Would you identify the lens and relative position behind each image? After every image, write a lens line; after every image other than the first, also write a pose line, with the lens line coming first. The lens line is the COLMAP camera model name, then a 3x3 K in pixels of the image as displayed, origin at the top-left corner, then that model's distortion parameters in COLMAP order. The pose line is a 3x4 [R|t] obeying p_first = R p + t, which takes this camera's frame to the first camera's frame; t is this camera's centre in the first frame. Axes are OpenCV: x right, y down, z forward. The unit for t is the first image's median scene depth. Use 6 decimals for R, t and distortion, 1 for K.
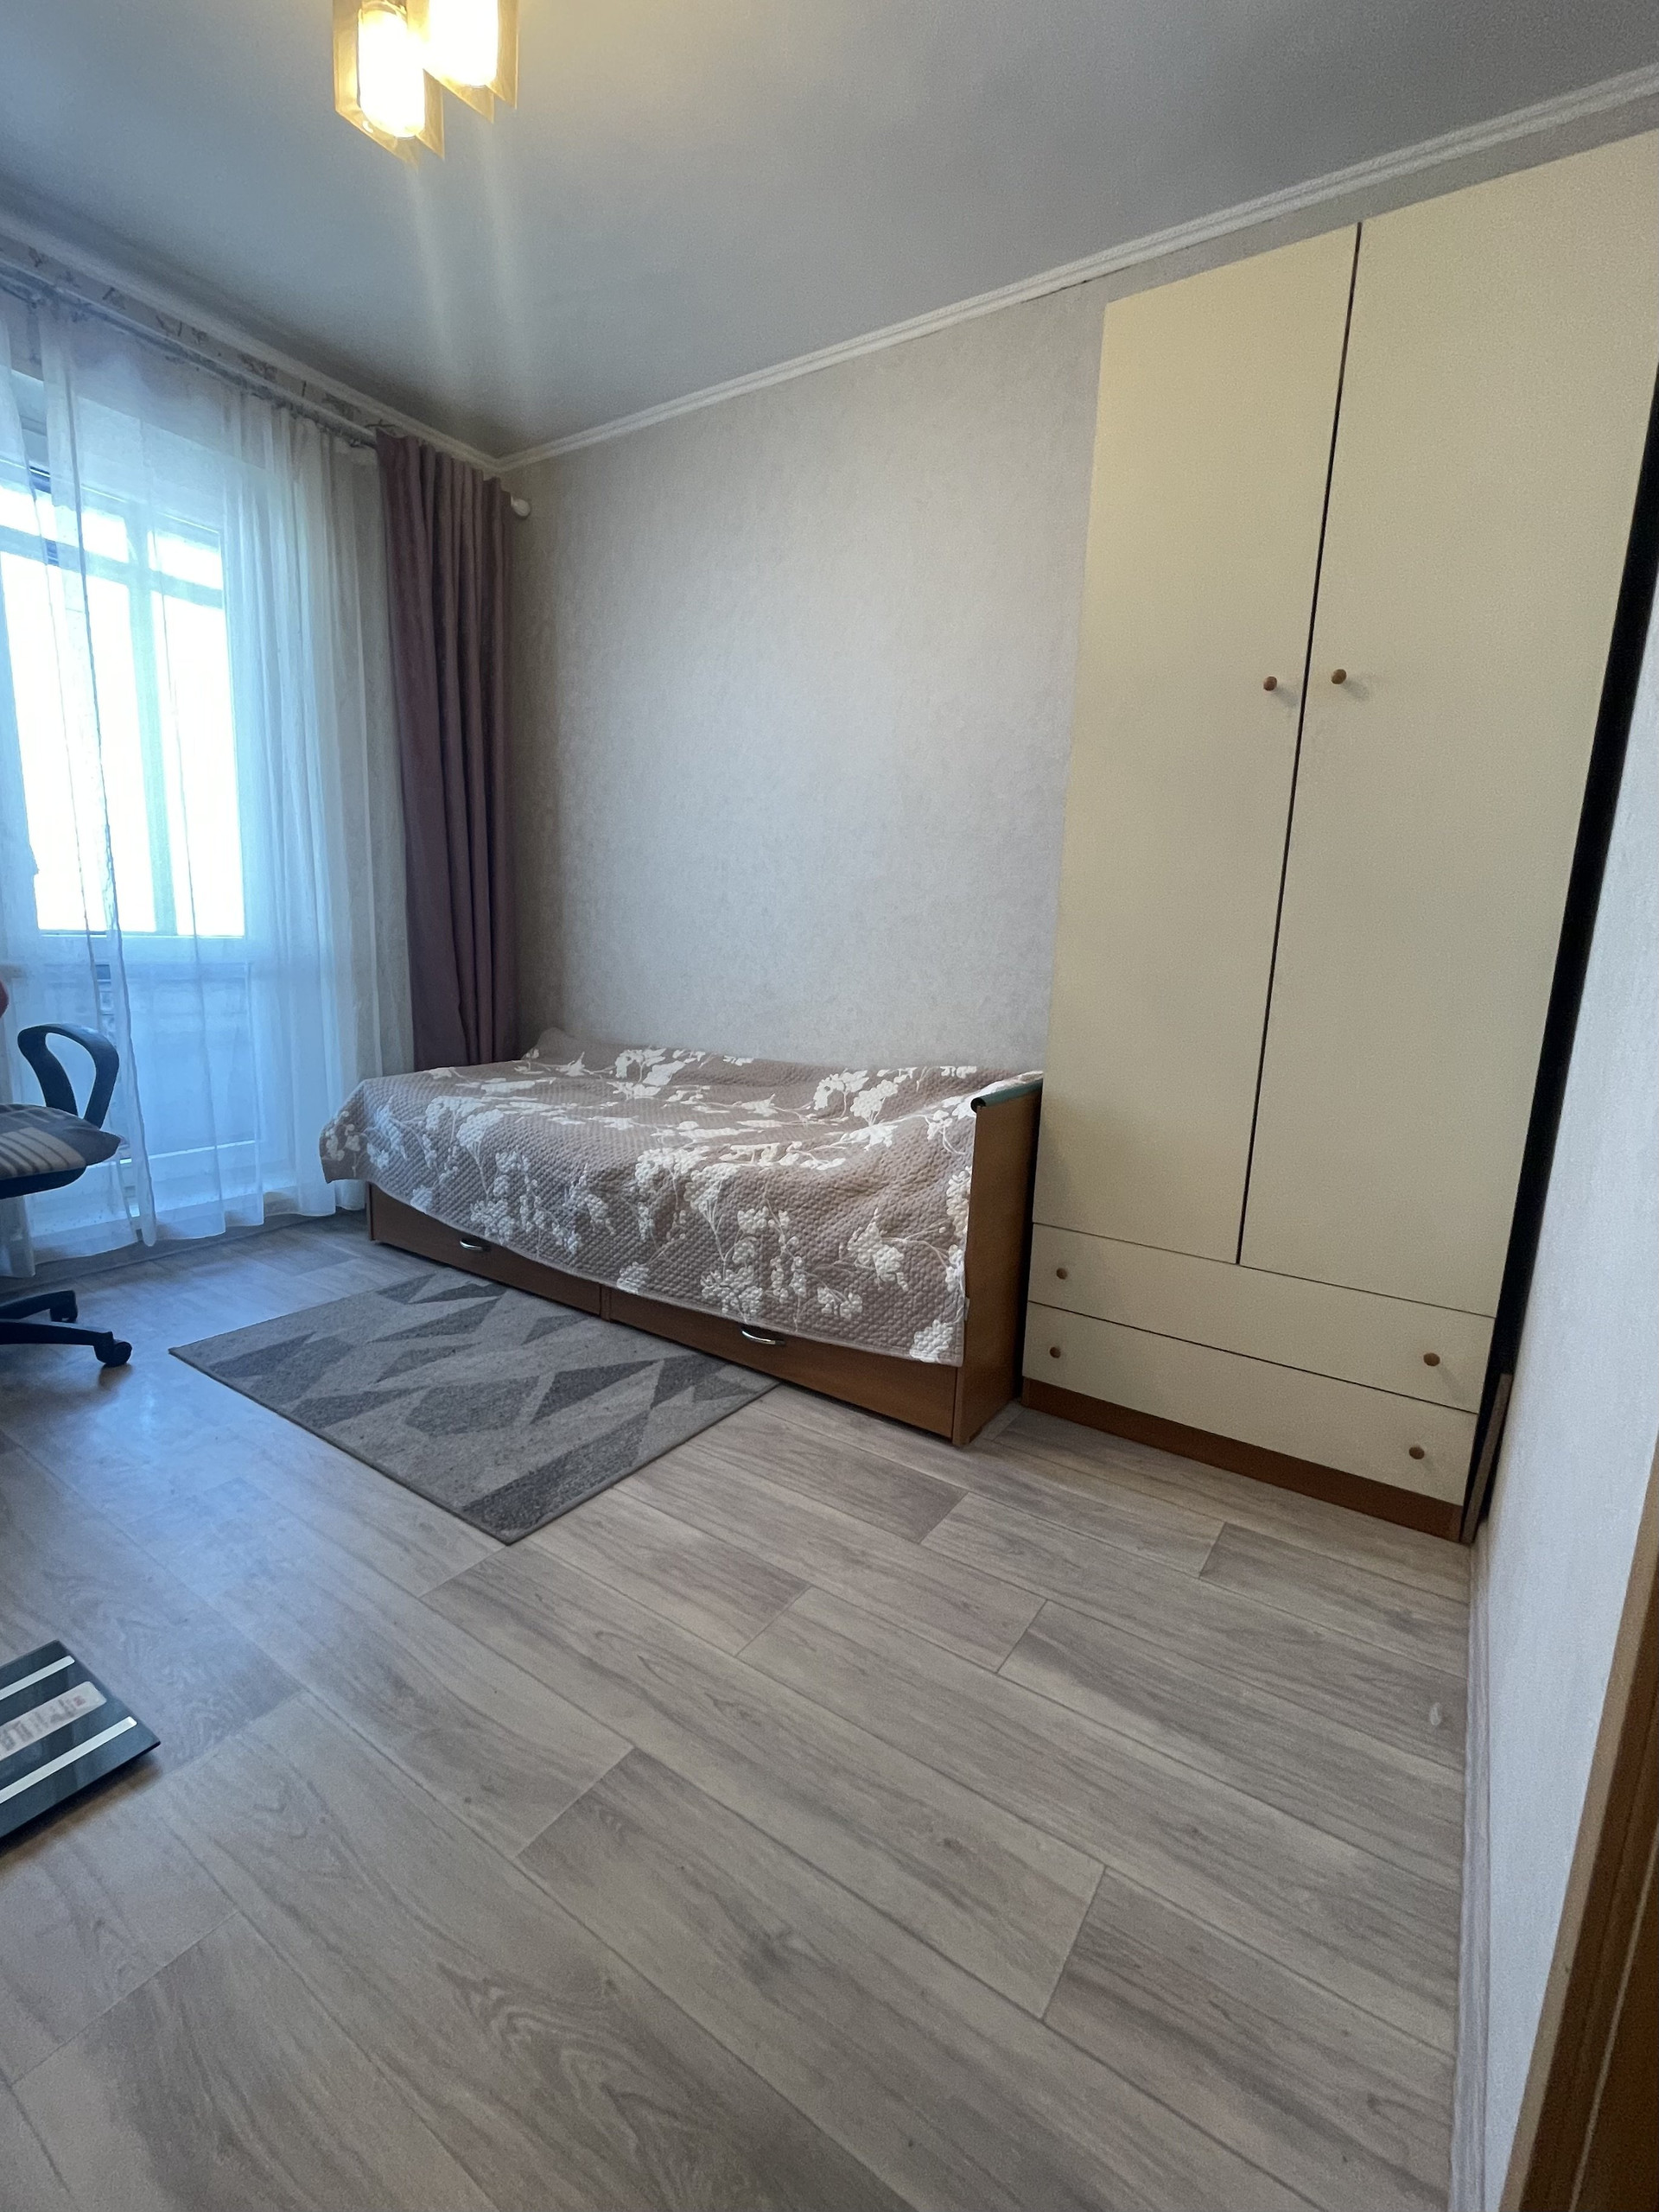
lens RADIAL K [[988.2, 0, 826.5], [0, 988.2, 1111.9], [0, 0, 1]] dist [-0.007178, 0.002856]
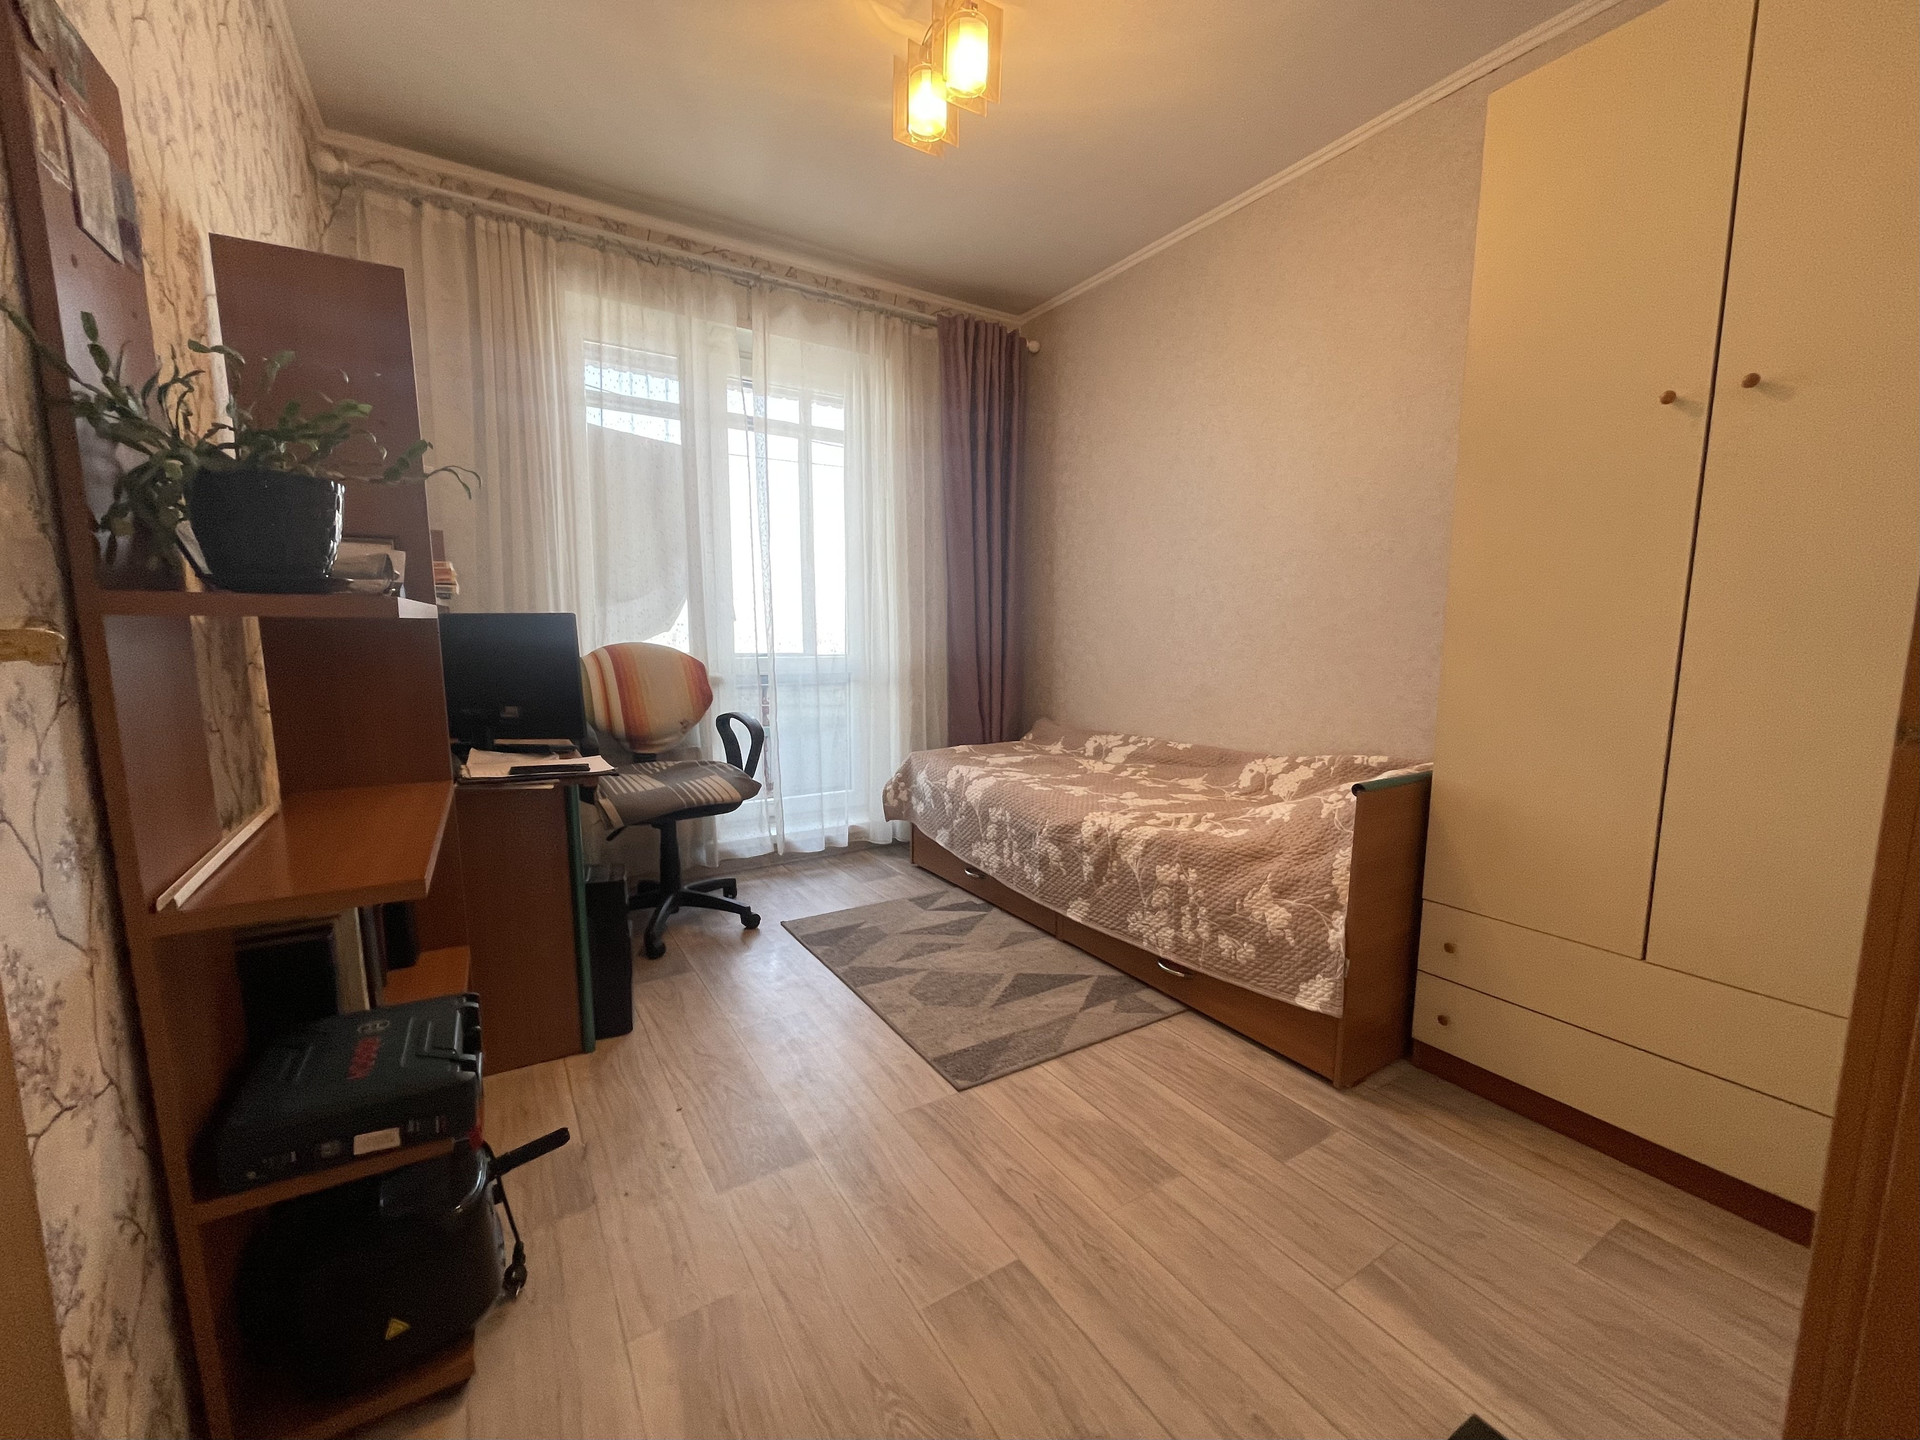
lens RADIAL K [[772.1, 0, 959.0], [0, 772.1, 740.3], [0, 0, 1]] dist [-0.005140, 0.001171]
pose [[0.913981, 0.023230, -0.405092, 0.077293], [-0.045114, 0.997988, -0.044558, -0.003491], [0.403242, 0.059000, 0.913190, -0.014215]]
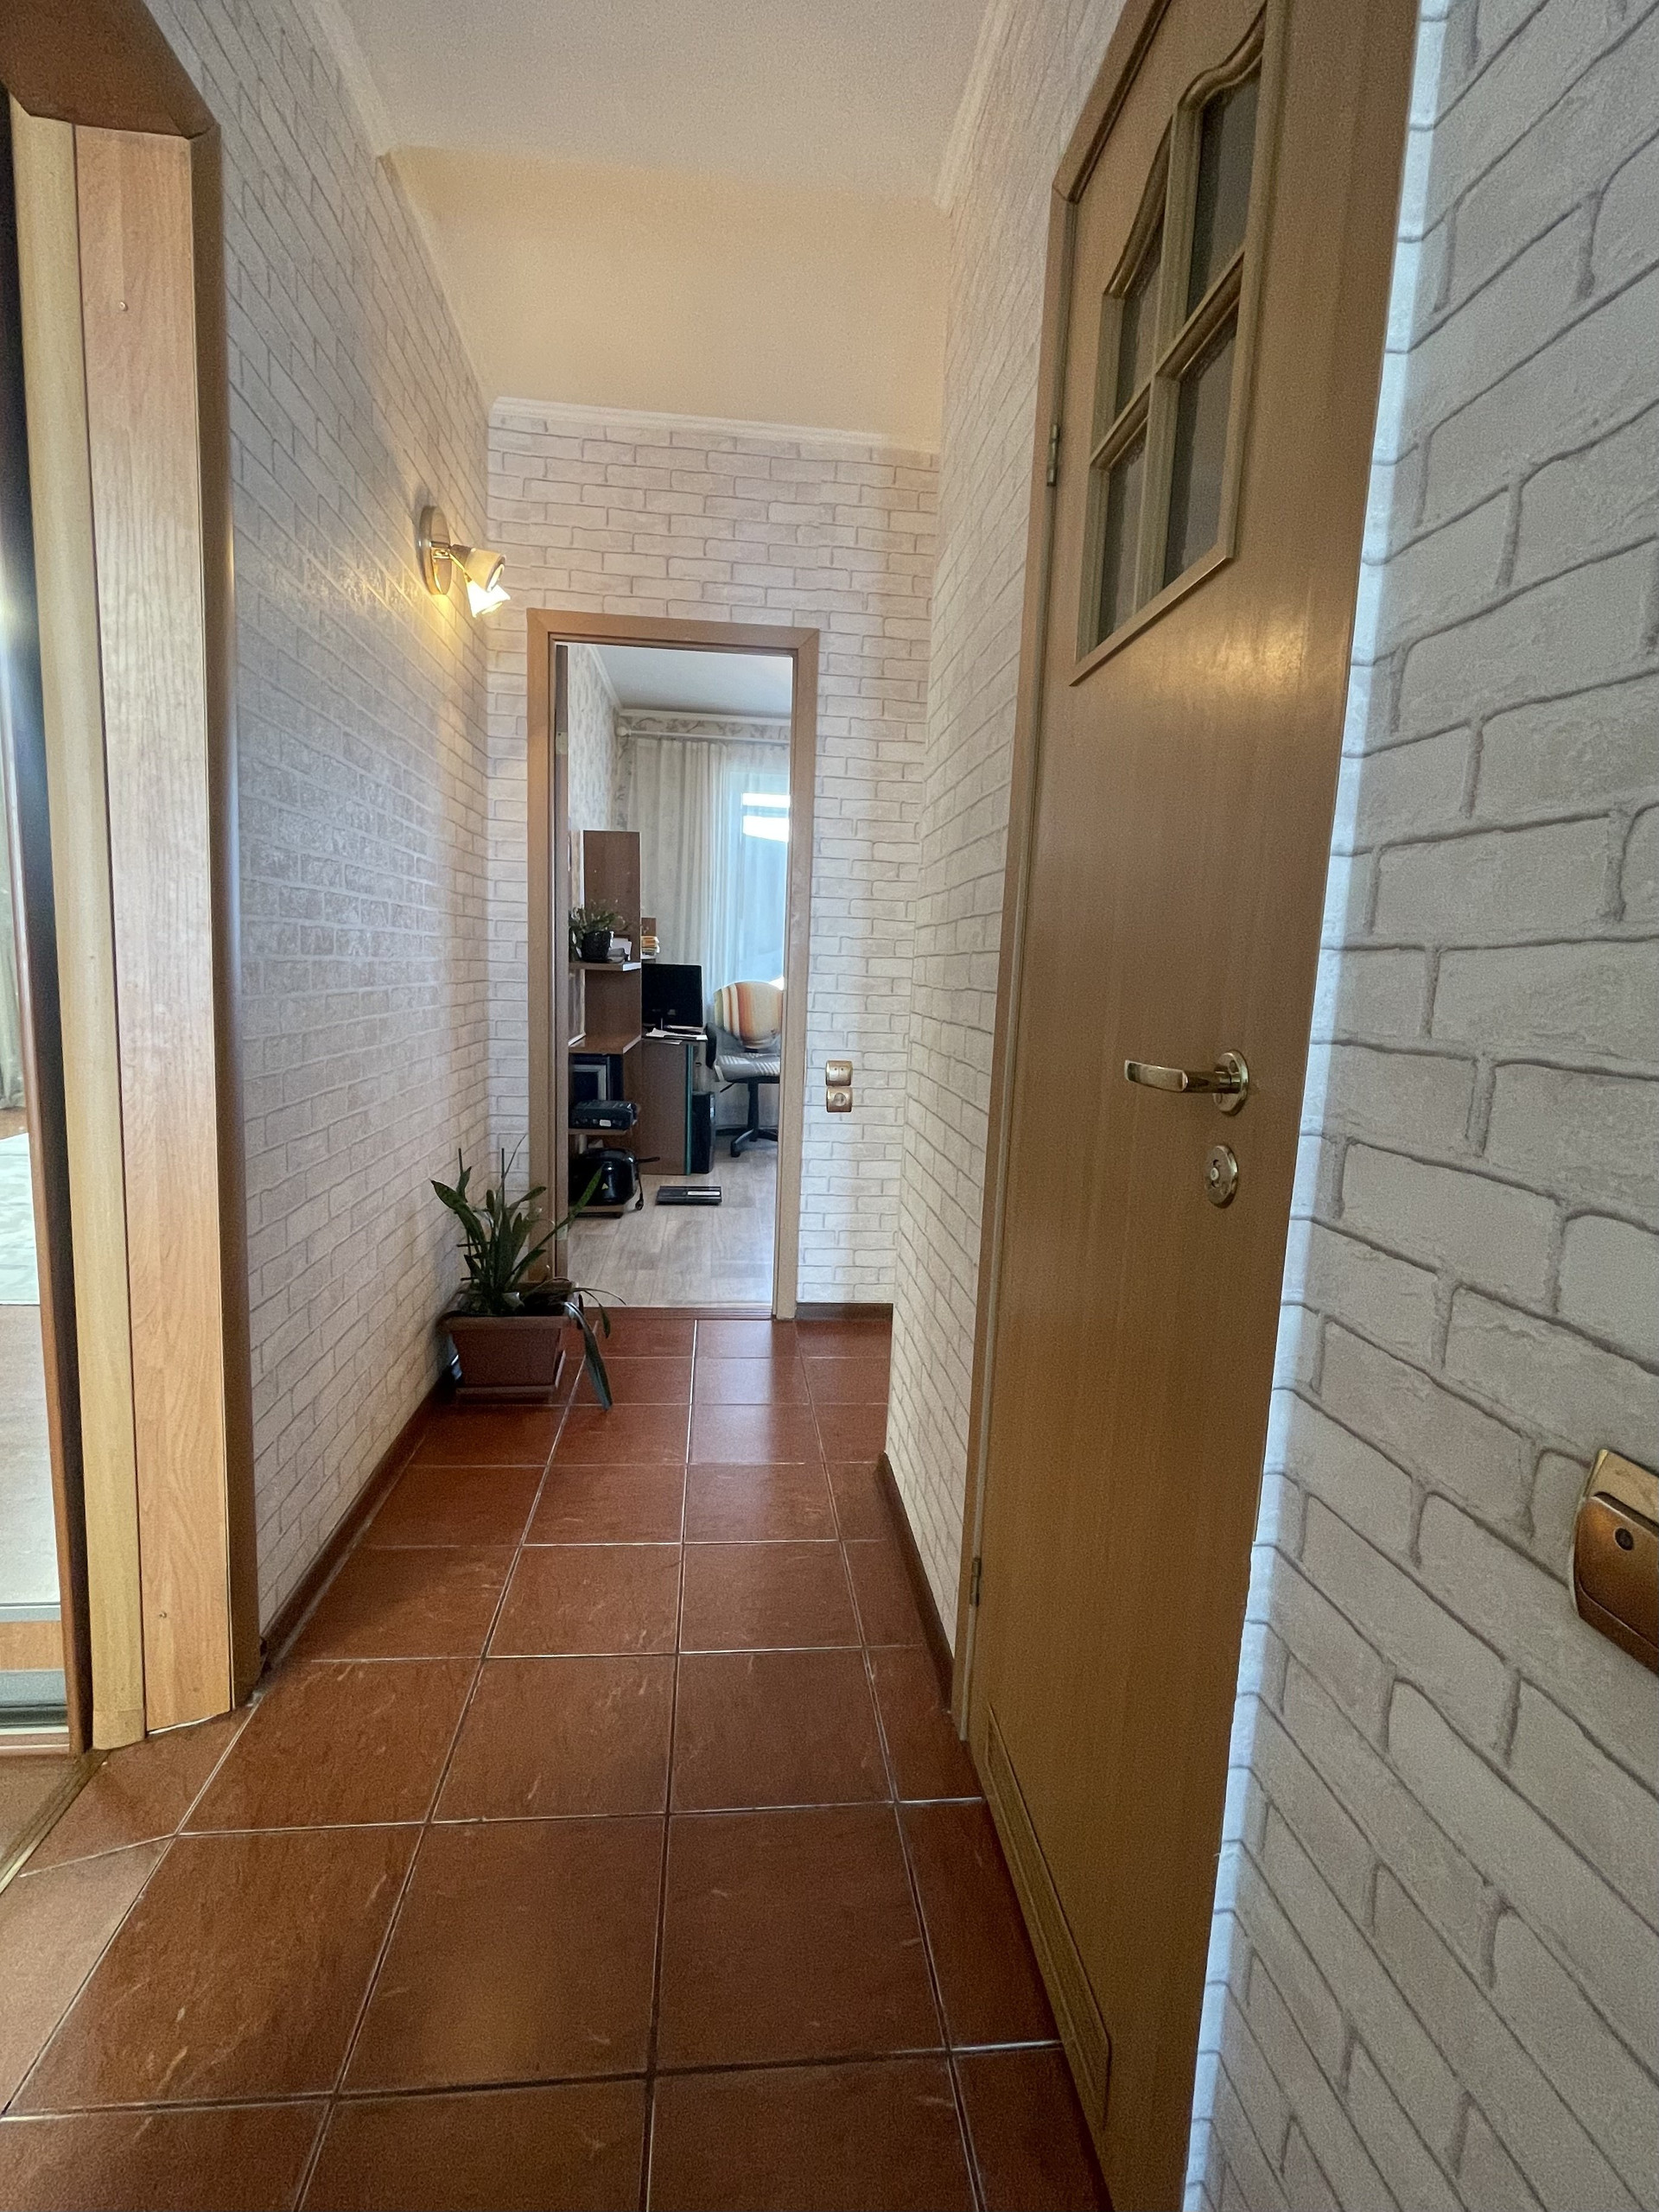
lens RADIAL K [[988.2, 0, 823.5], [0, 988.2, 1100.6], [0, 0, 1]] dist [-0.007178, 0.002856]
pose [[0.644974, 0.093523, -0.758460, 1.332800], [-0.150617, 0.988573, -0.006184, 0.120021], [0.749215, 0.118225, 0.651690, -0.674201]]
